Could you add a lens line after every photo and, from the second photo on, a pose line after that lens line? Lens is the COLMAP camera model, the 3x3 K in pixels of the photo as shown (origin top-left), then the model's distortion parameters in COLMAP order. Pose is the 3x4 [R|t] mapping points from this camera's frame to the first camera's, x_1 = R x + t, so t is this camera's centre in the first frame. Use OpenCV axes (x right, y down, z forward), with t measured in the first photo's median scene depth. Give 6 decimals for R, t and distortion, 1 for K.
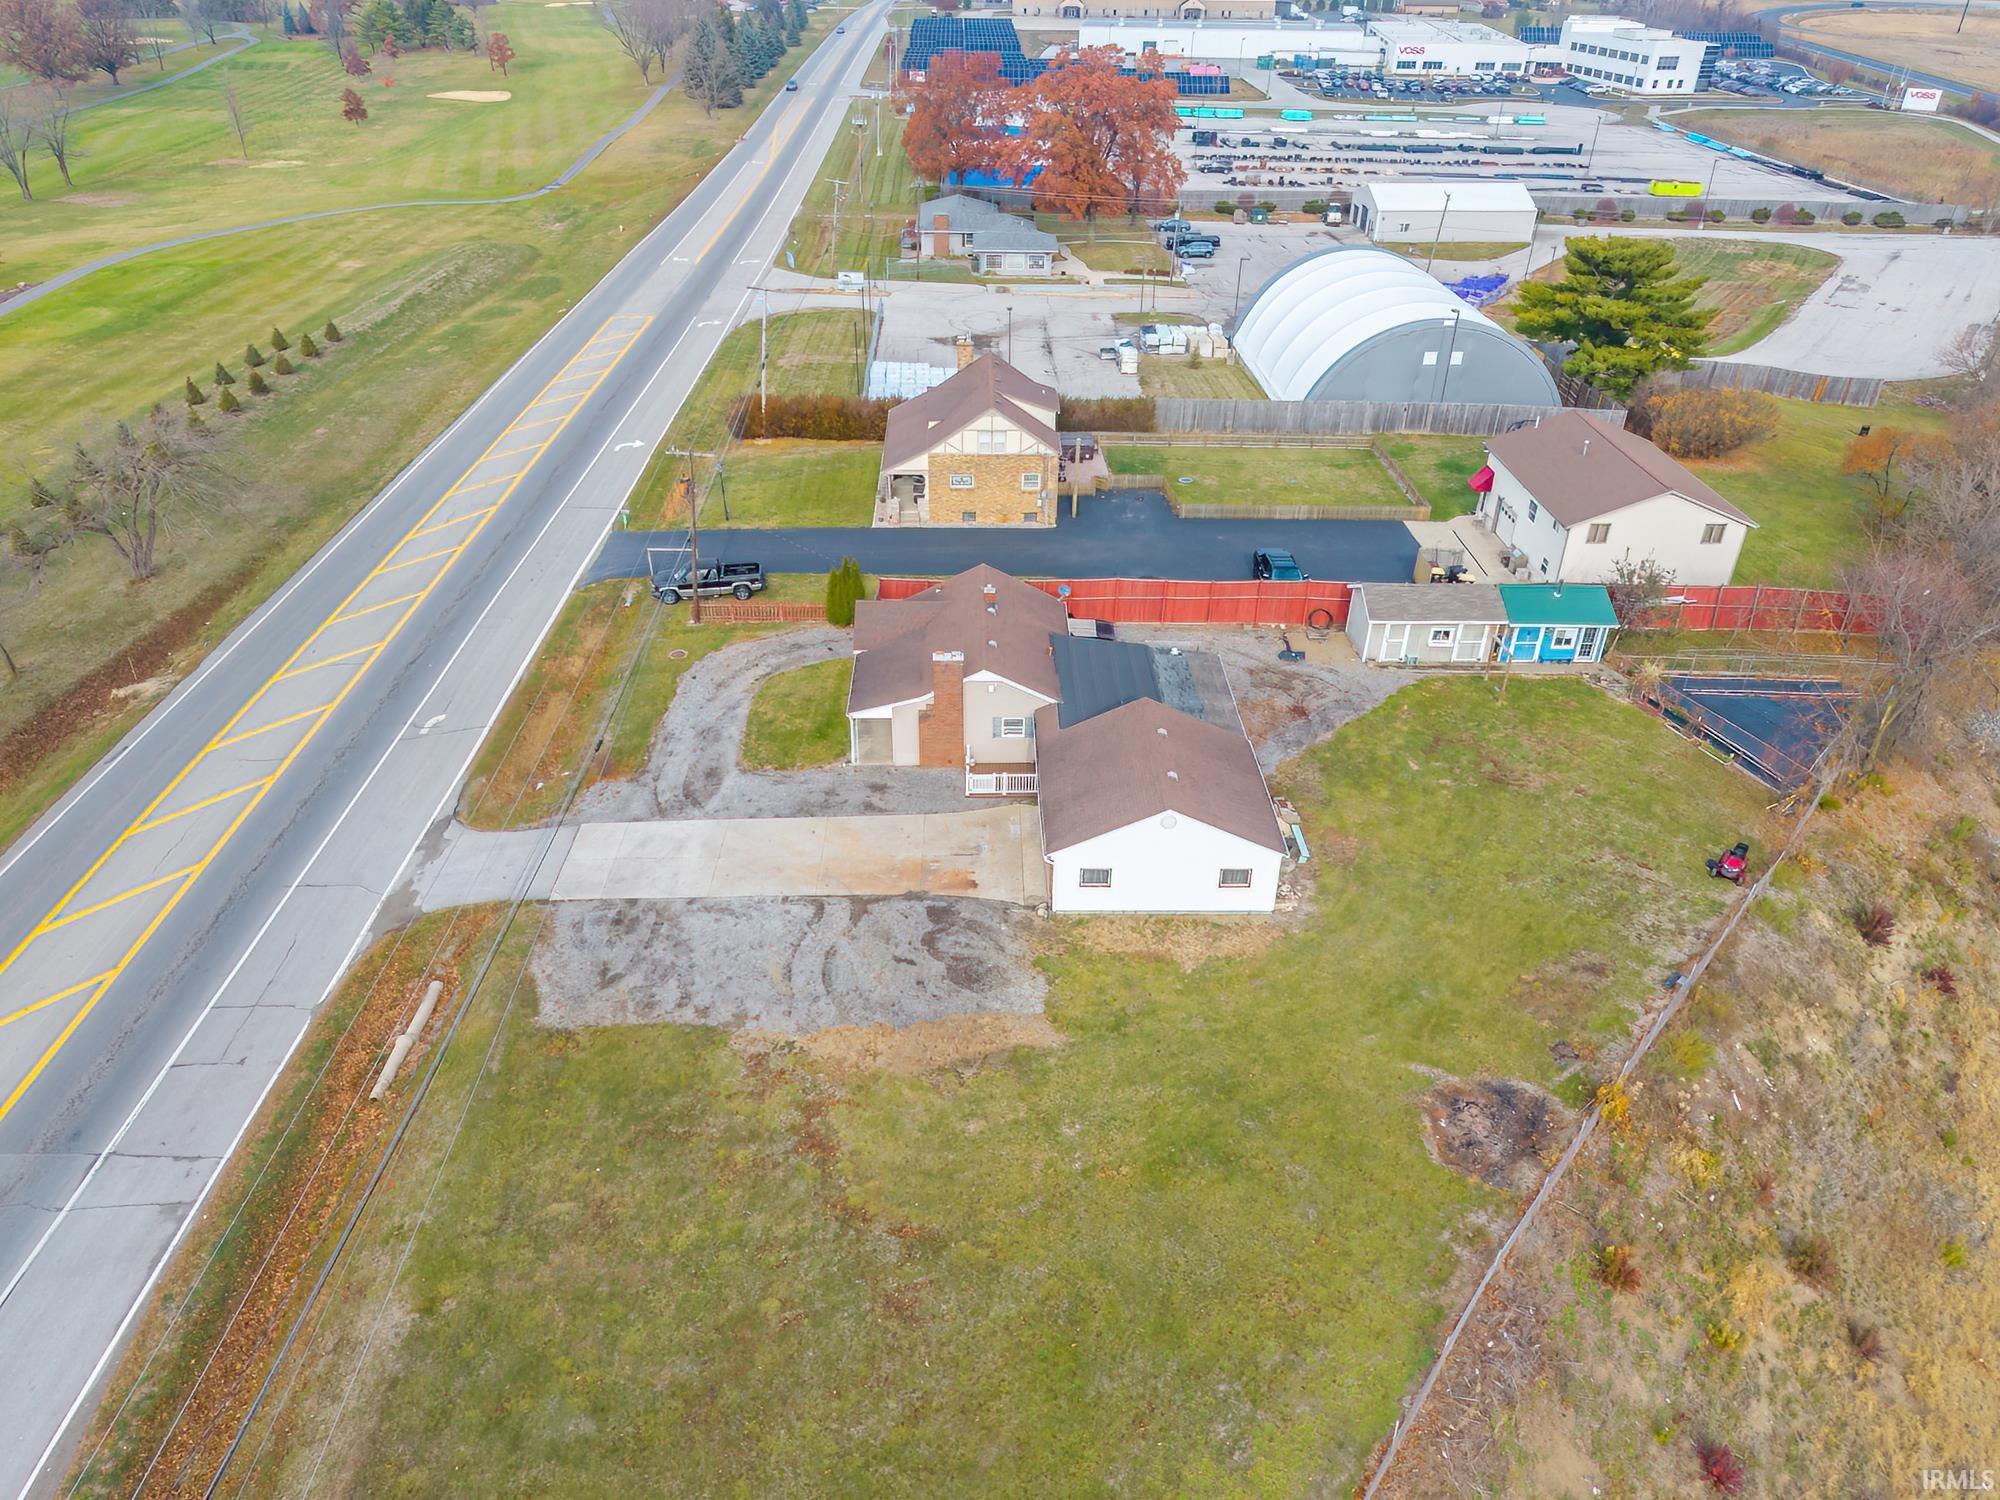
lens RADIAL K [[1318.8, 0, 1004.0], [0, 1318.8, 755.2], [0, 0, 1]] dist [0.045452, -0.034329]
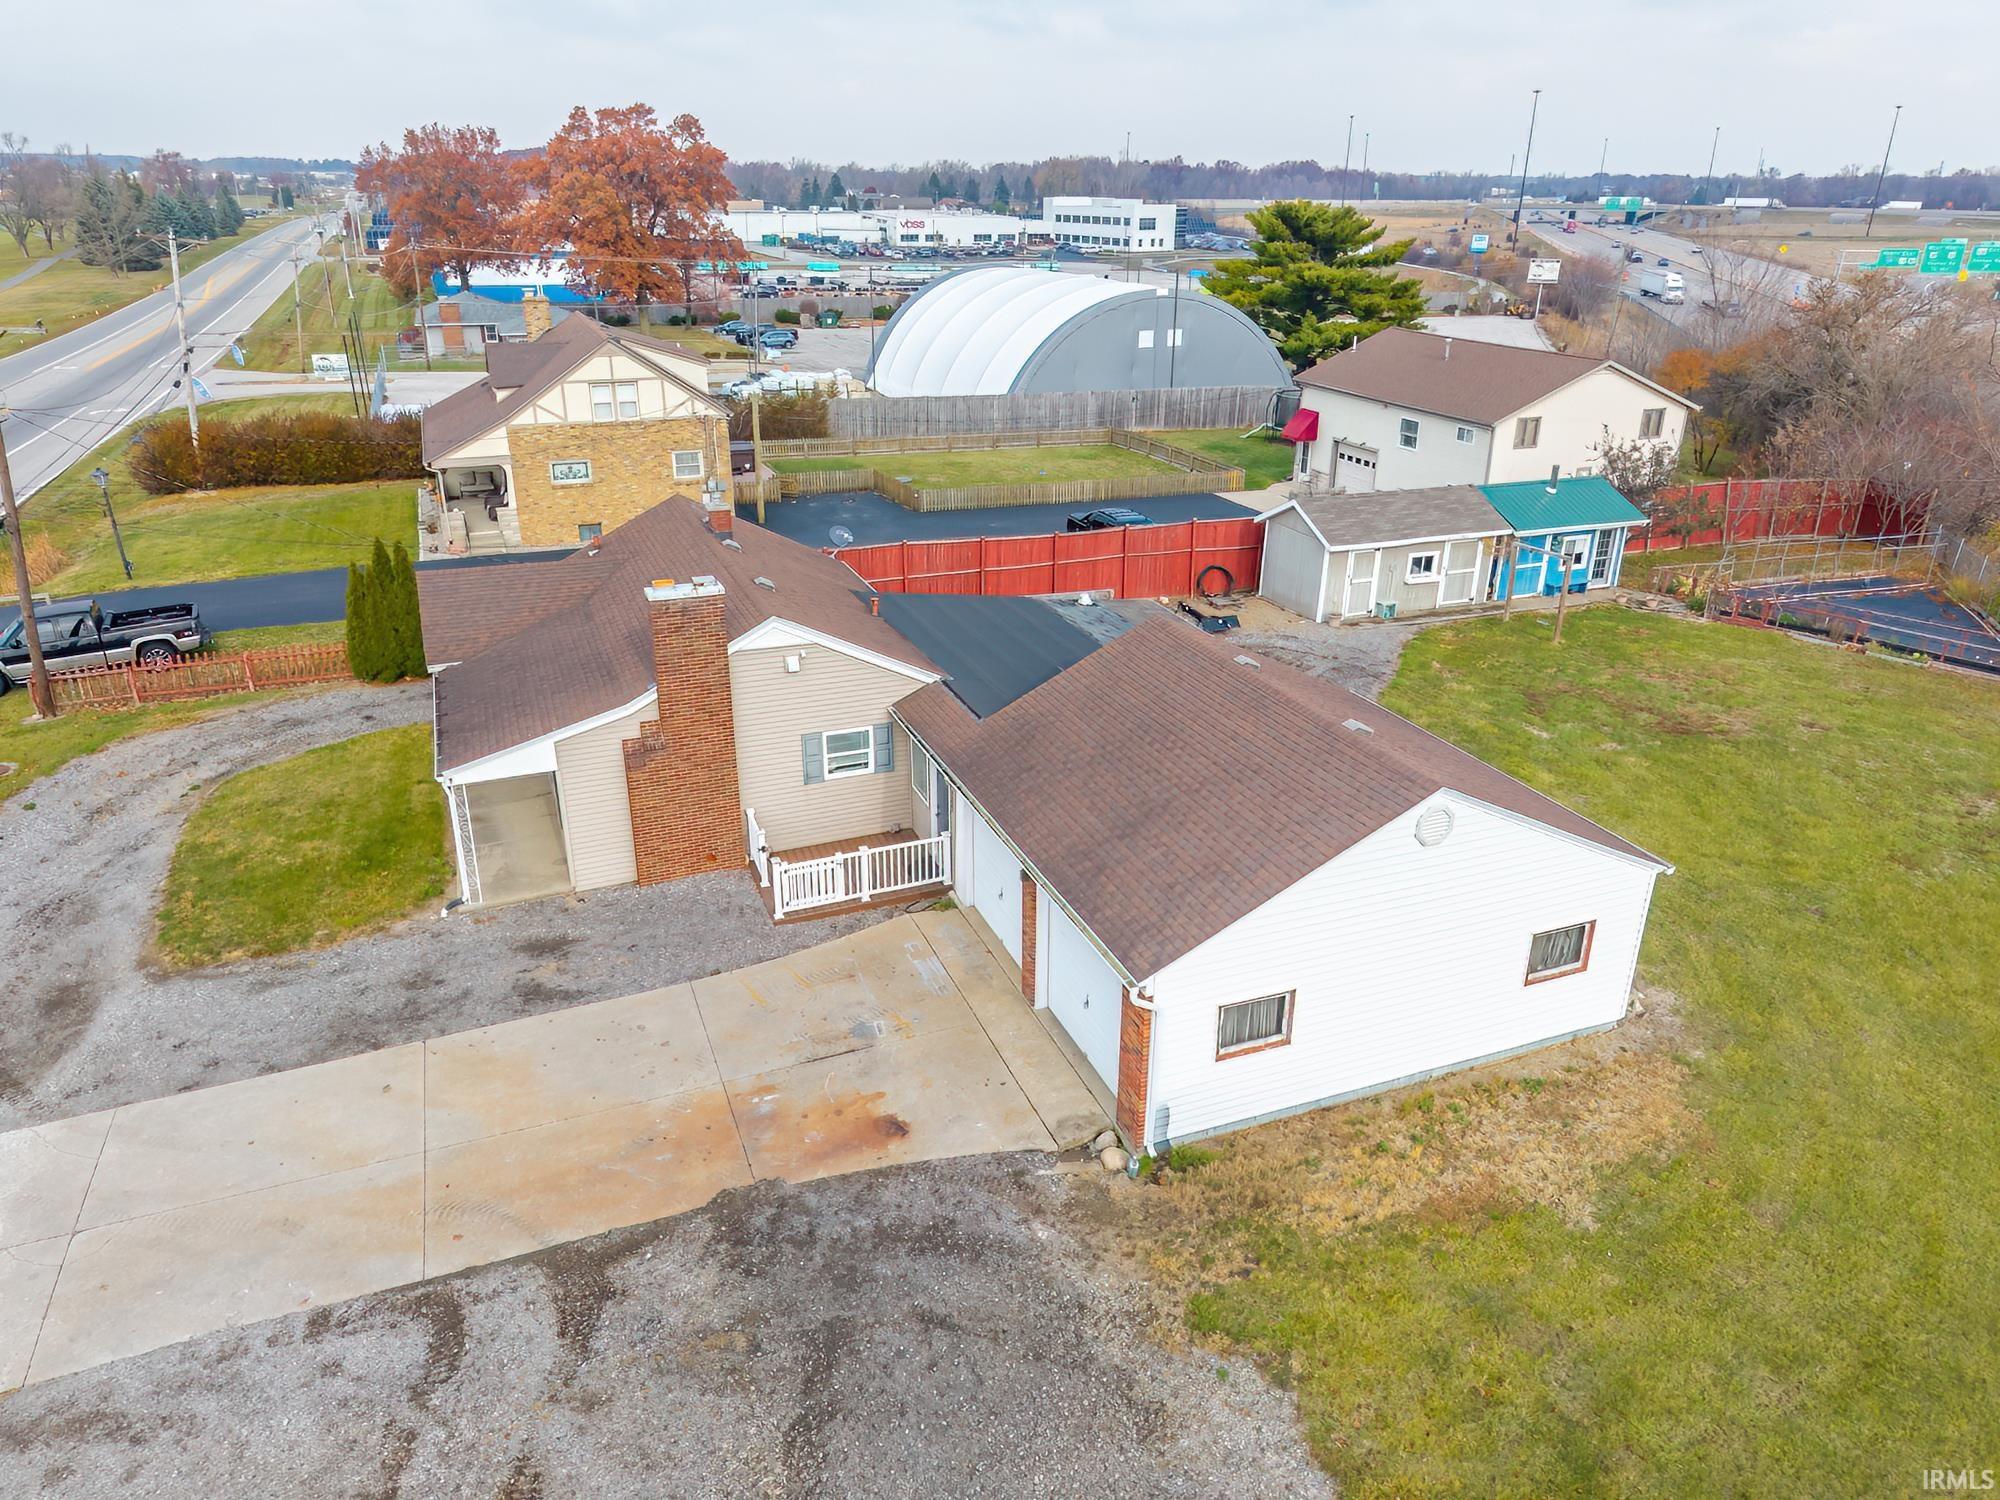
lens RADIAL K [[1339.7, 0, 1003.5], [0, 1339.7, 729.7], [0, 0, 1]] dist [0.033230, -0.038932]
pose [[0.936025, -0.139414, 0.323141, -0.078925], [0.194236, 0.970328, -0.144002, 0.041498], [-0.293477, 0.197555, 0.935331, 0.505434]]
